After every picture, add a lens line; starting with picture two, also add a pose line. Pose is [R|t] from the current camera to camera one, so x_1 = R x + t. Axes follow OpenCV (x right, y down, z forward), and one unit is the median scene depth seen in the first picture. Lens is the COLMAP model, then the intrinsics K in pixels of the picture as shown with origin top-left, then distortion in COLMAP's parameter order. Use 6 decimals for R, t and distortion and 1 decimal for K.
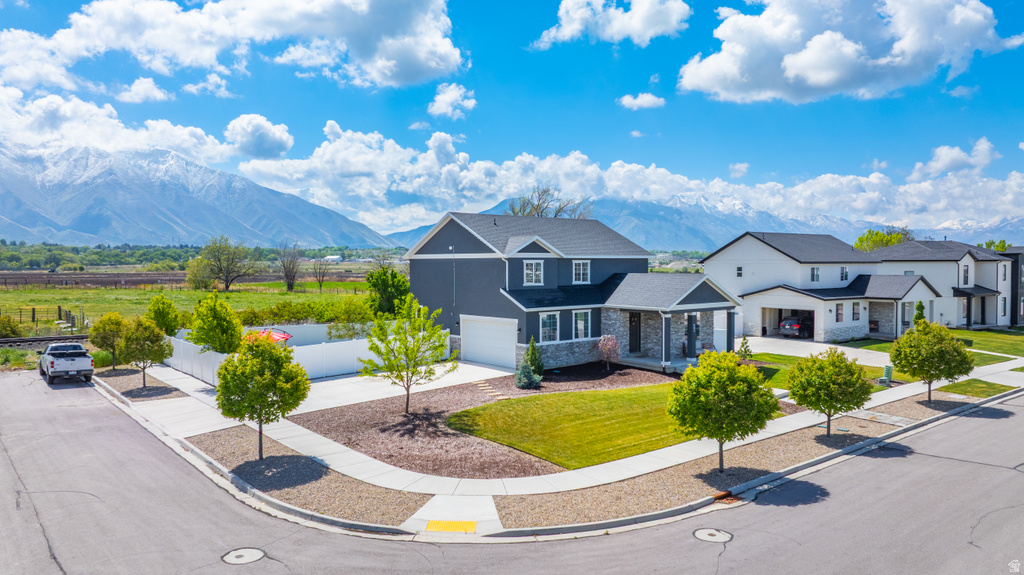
lens RADIAL K [[716.3, 0, 512.0], [0, 716.3, 287.5], [0, 0, 1]] dist [-0.025036, 0.004844]
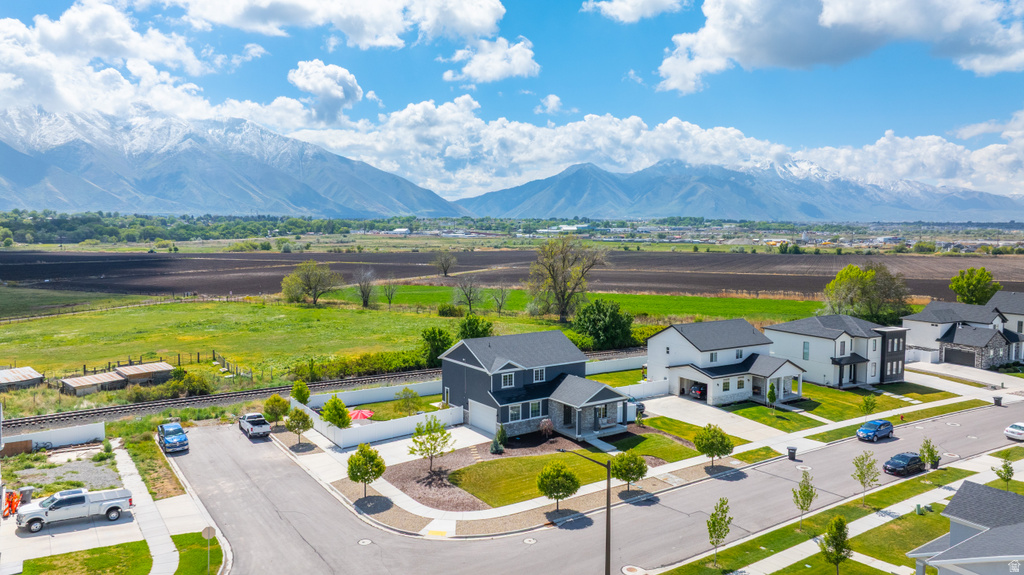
lens RADIAL K [[726.0, 0, 512.0], [0, 726.0, 287.5], [0, 0, 1]] dist [-0.005096, -0.080856]
pose [[0.995486, 0.010213, -0.094353, 0.201090], [-0.005163, 0.998549, 0.053611, -0.335495], [0.094763, -0.052882, 0.994094, -0.747091]]
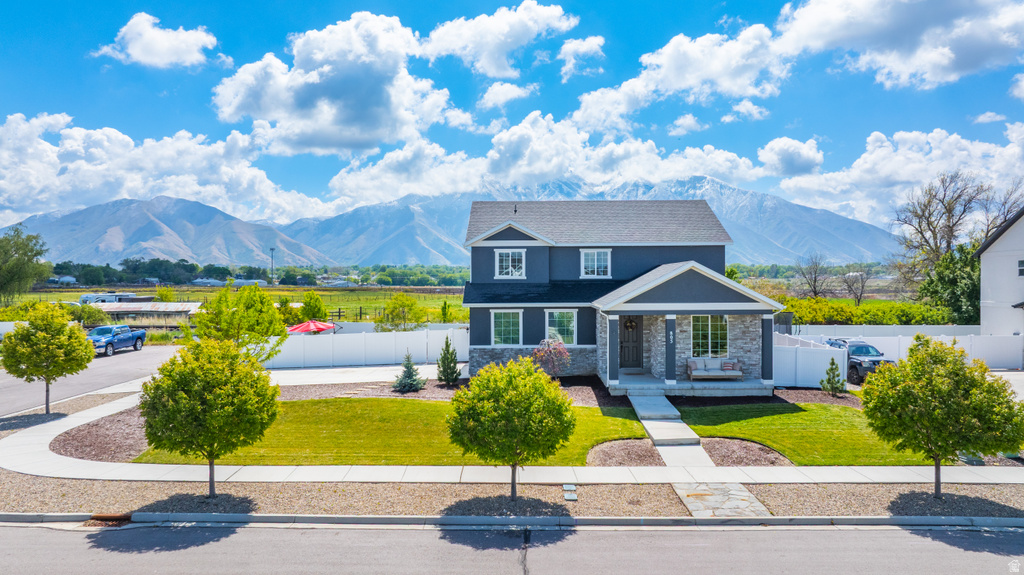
lens RADIAL K [[716.6, 0, 512.8], [0, 716.6, 287.9], [0, 0, 1]] dist [0.005422, 0.004238]
pose [[0.749919, 0.001581, -0.661528, 0.580852], [-0.018855, 0.999642, -0.018985, 0.023389], [0.661261, 0.026710, 0.749681, 0.351056]]
